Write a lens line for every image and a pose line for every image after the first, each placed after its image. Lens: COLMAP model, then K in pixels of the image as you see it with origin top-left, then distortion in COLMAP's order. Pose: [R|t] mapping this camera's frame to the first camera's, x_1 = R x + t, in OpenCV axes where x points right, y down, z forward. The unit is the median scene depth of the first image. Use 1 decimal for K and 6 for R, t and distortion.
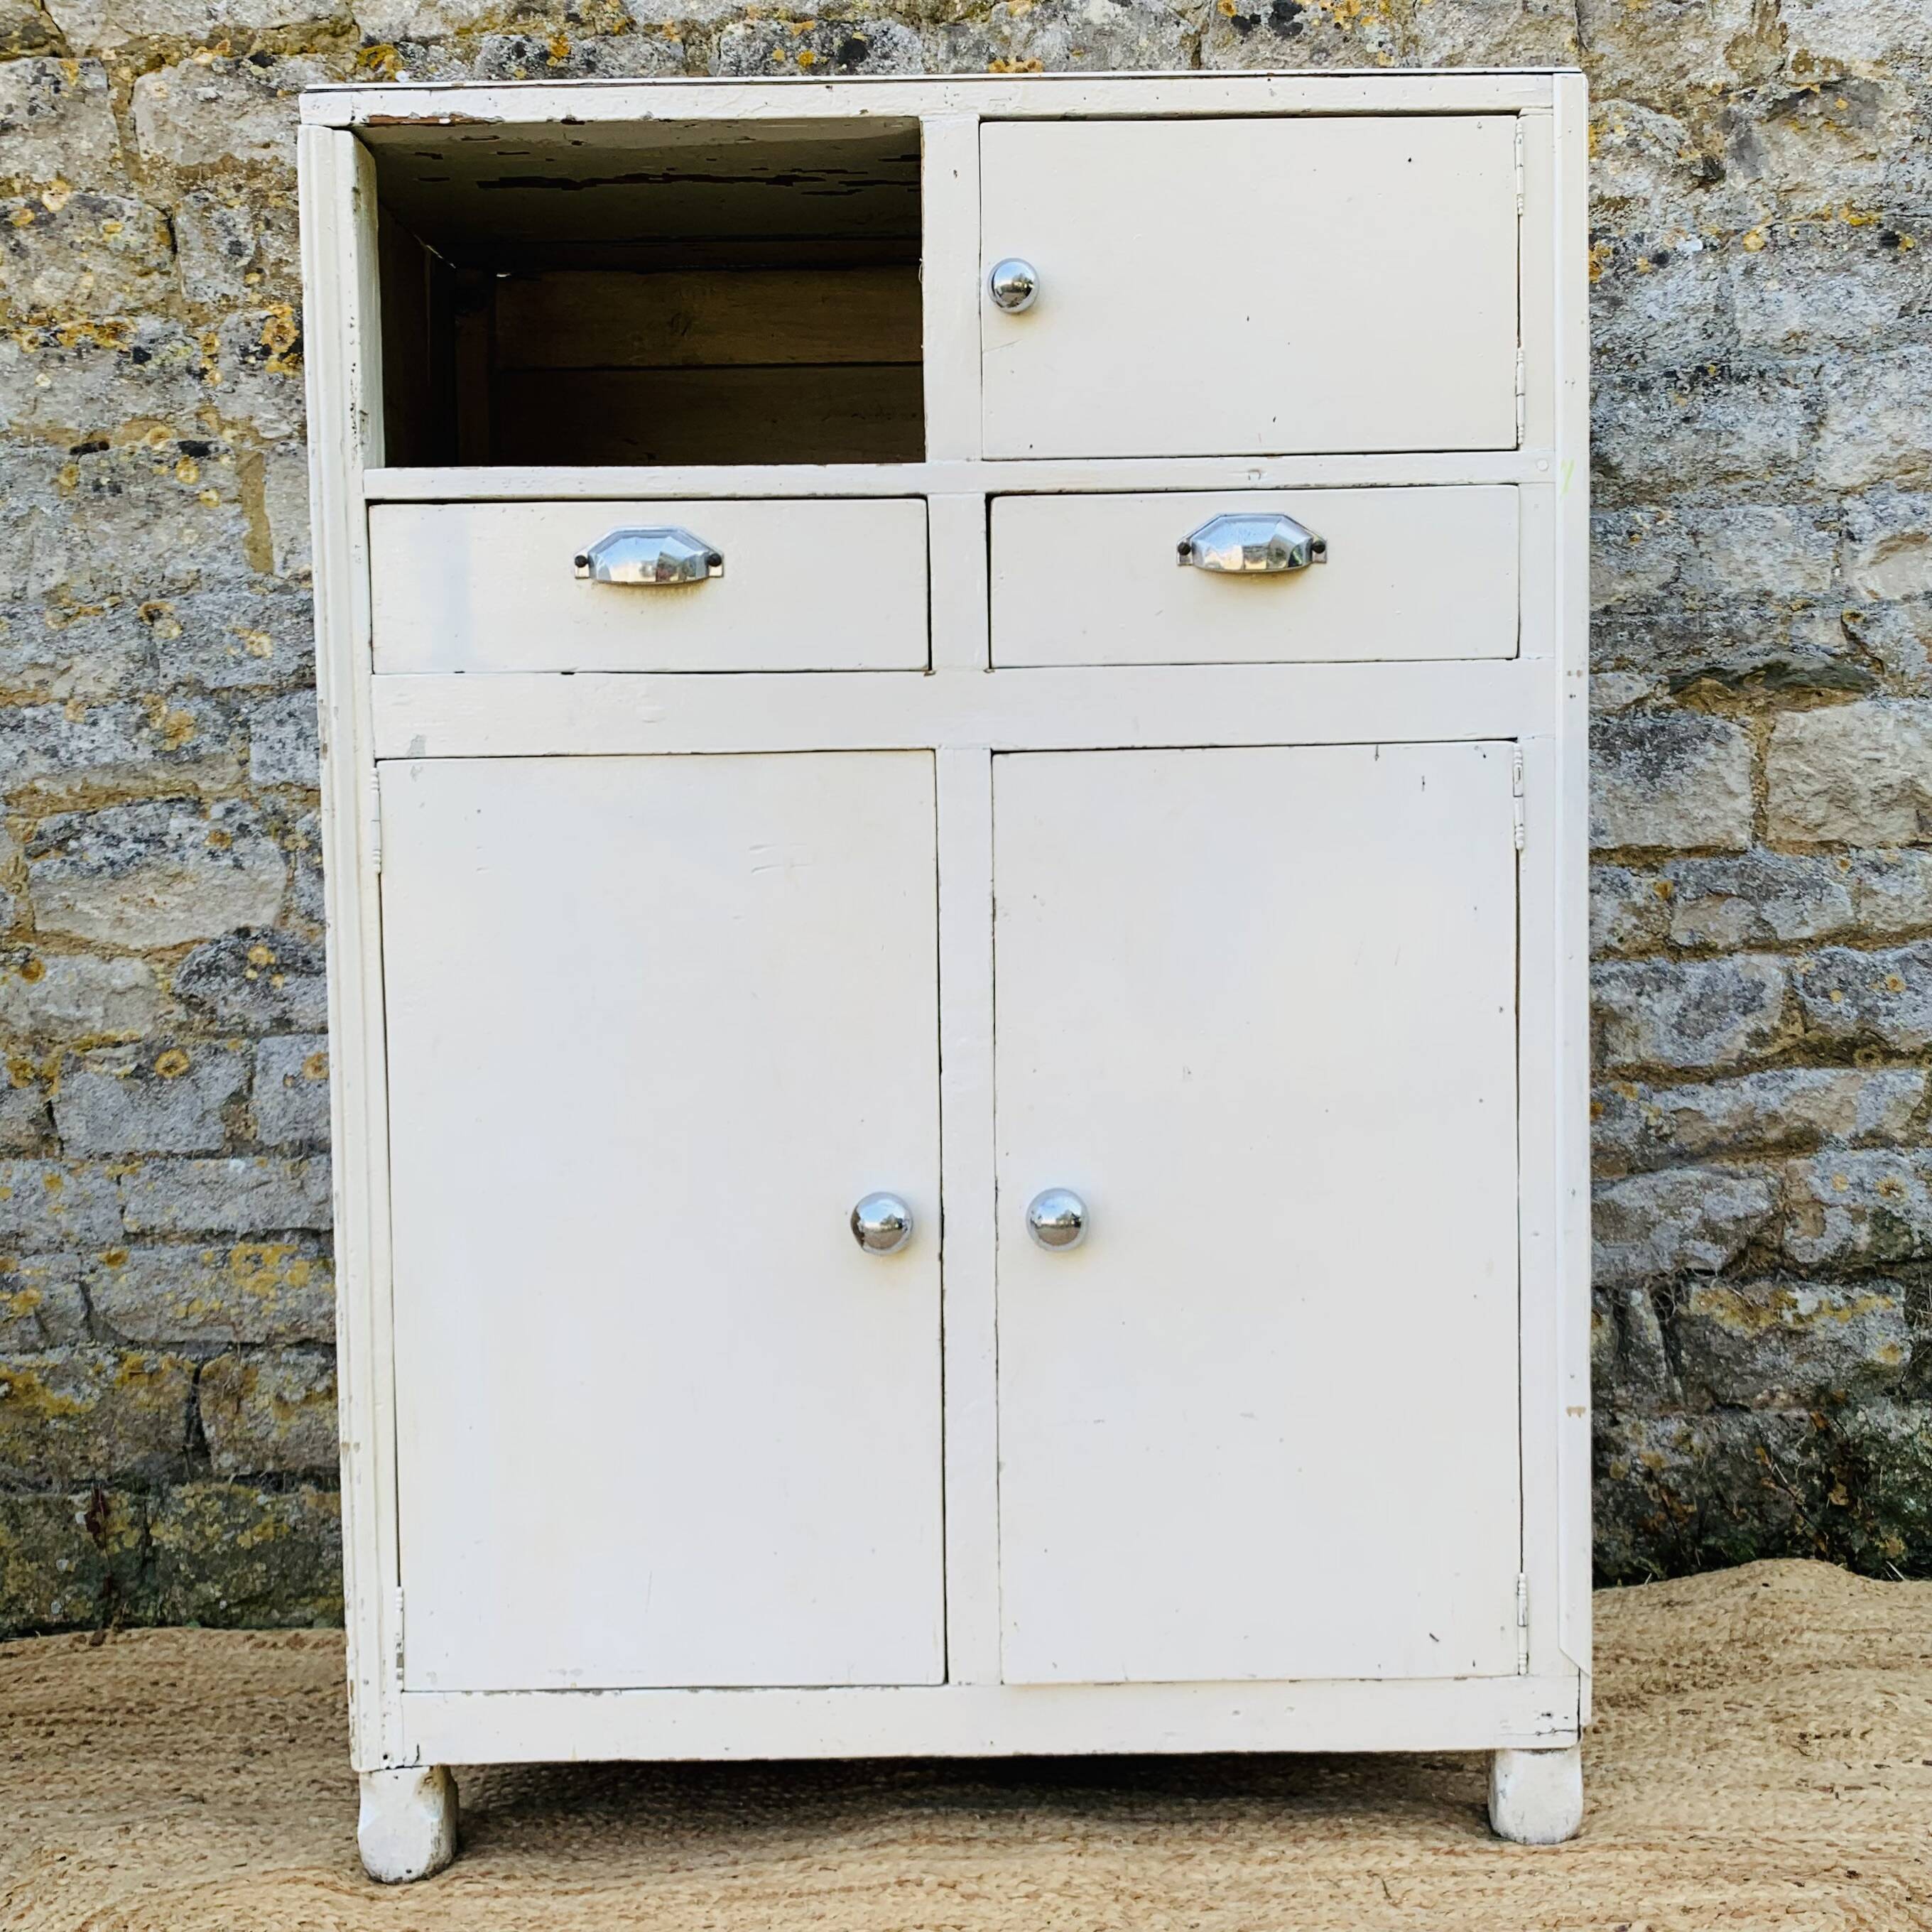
lens RADIAL K [[2233.9, 0, 997.8], [0, 2233.9, 957.4], [0, 0, 1]] dist [0.008323, -0.024437]
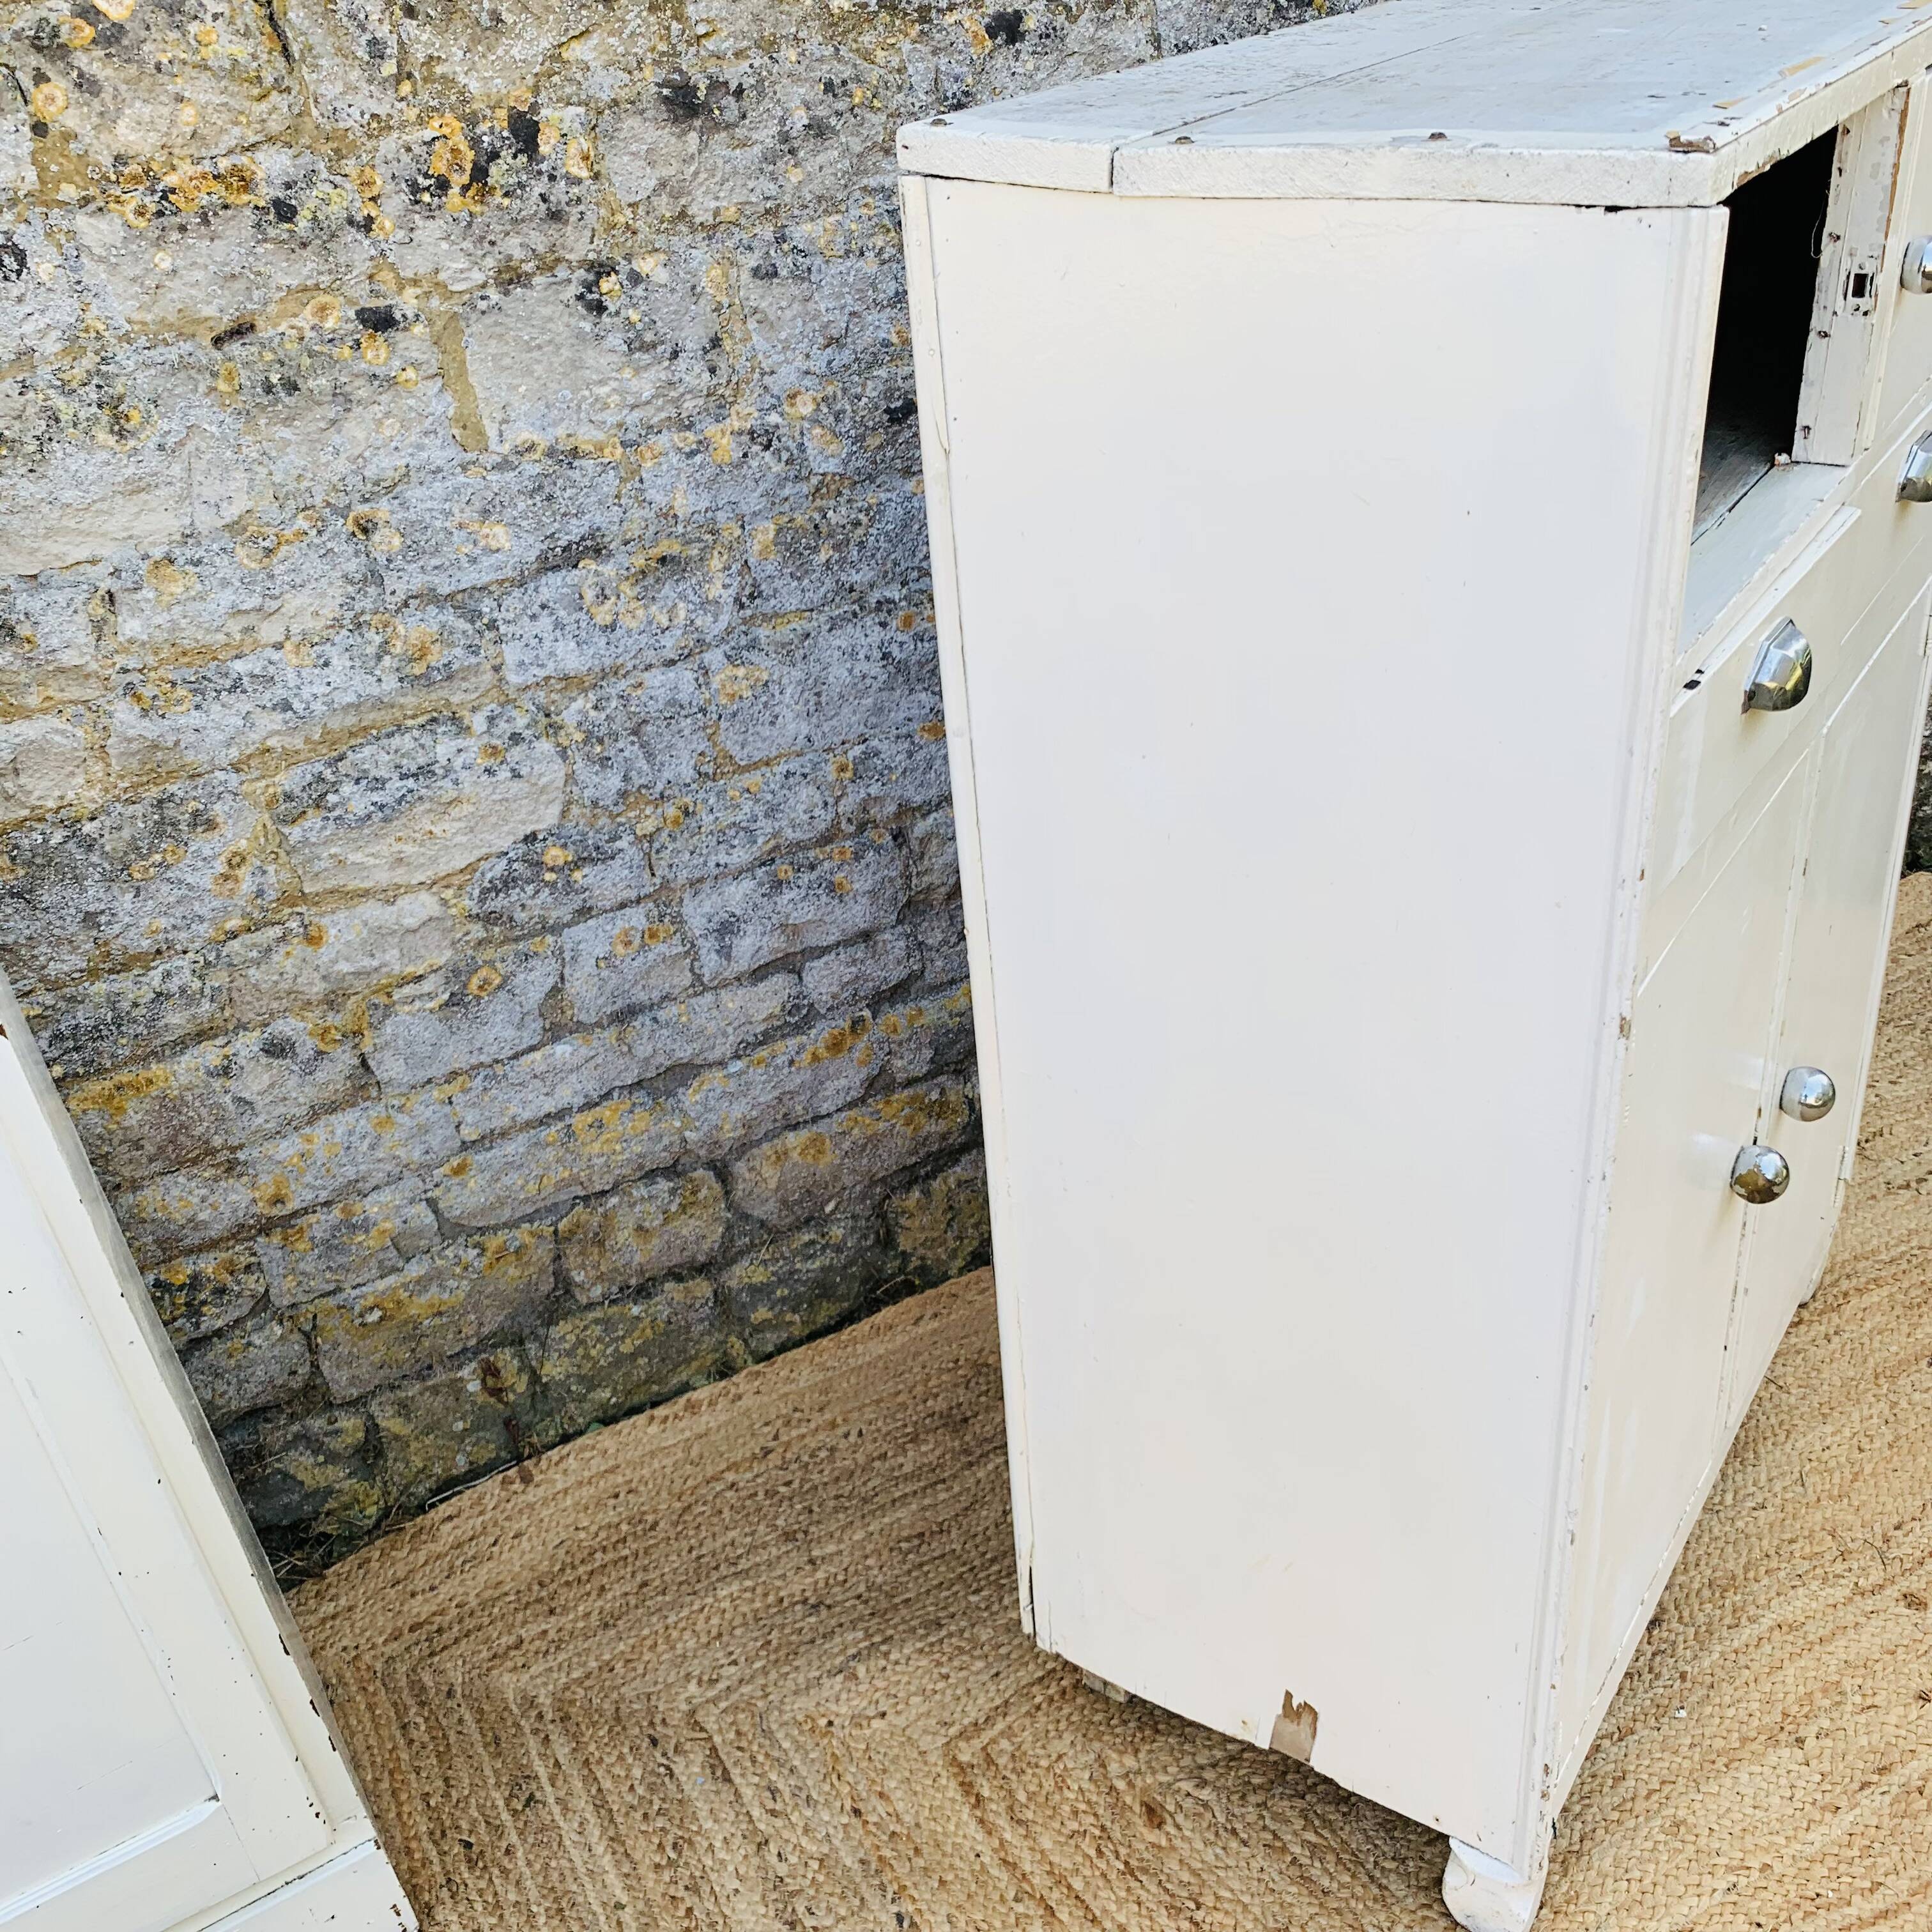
lens RADIAL K [[2009.1, 0, 977.3], [0, 2009.1, 962.5], [0, 0, 1]] dist [0.016029, -0.028567]
pose [[0.881376, -0.279757, 0.380674, -0.509023], [0.081817, 0.884019, 0.460235, -0.339027], [-0.465277, -0.374495, 0.802042, 0.214676]]
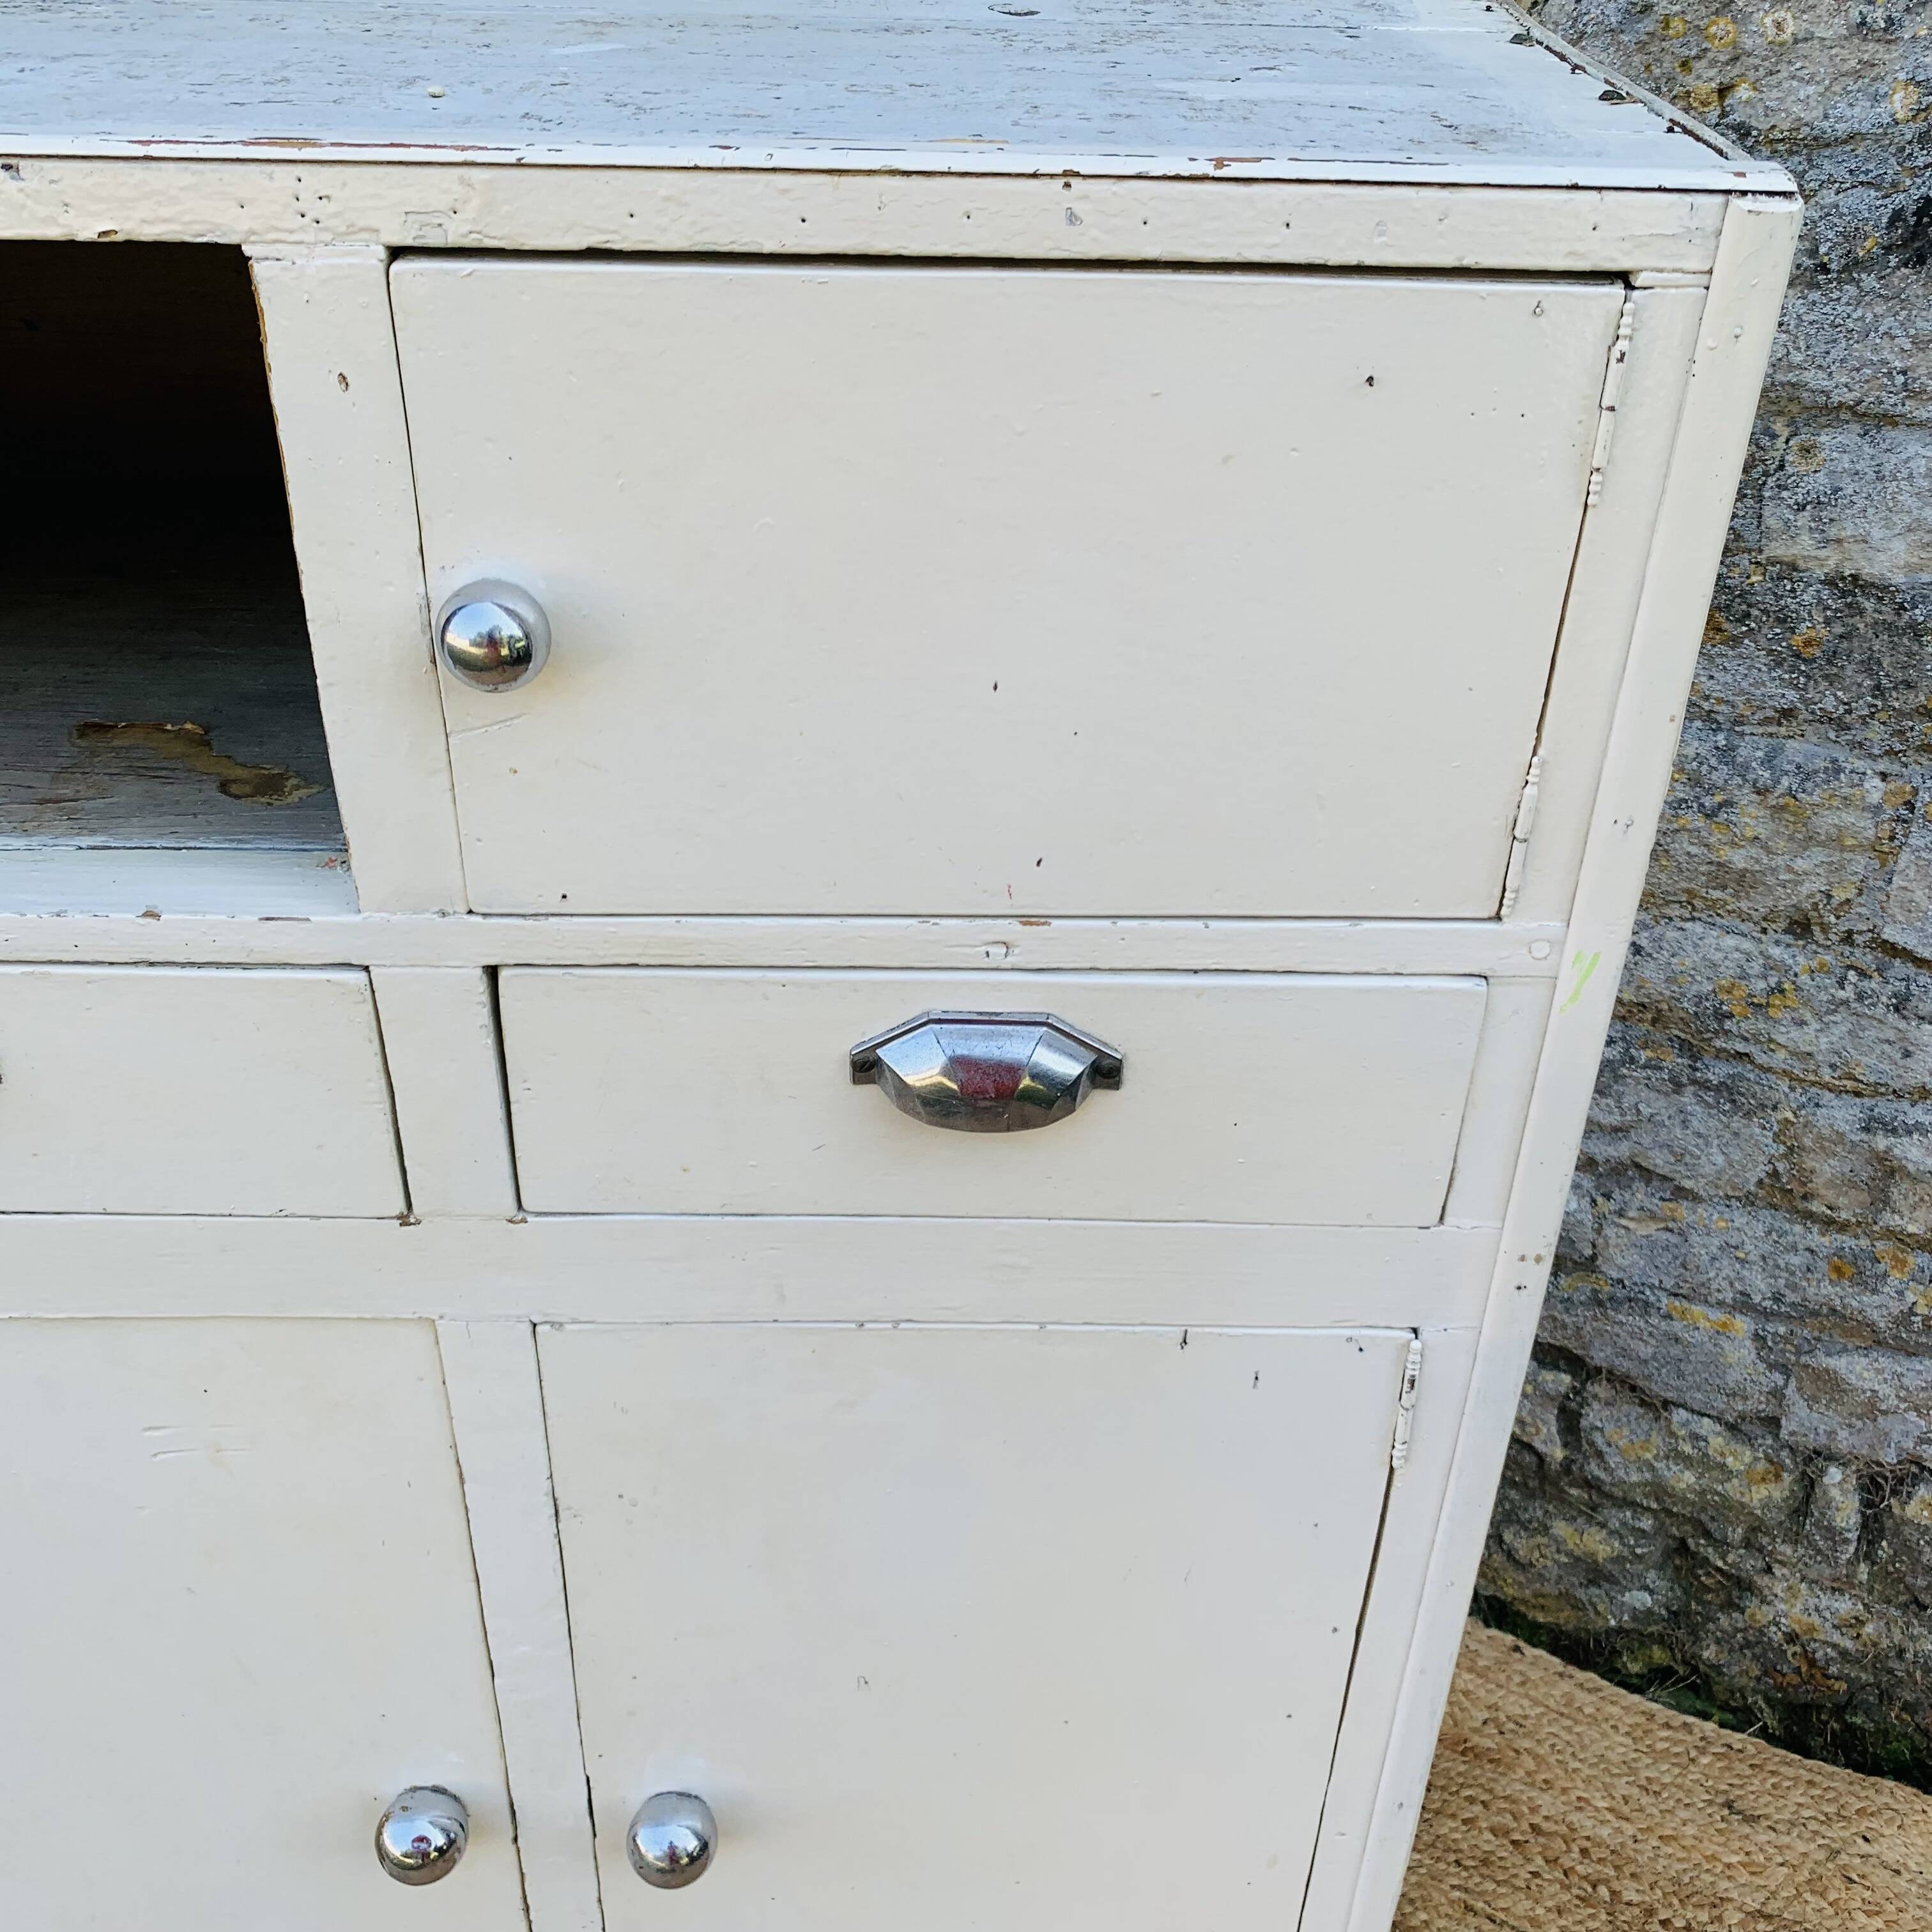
lens RADIAL K [[2023.1, 0, 988.3], [0, 2023.1, 946.6], [0, 0, 1]] dist [-0.002829, 0.001887]
pose [[0.888670, 0.275530, -0.366535, 0.235368], [-0.050979, 0.853752, 0.518178, -0.342776], [0.455704, -0.441804, 0.772750, 0.426697]]
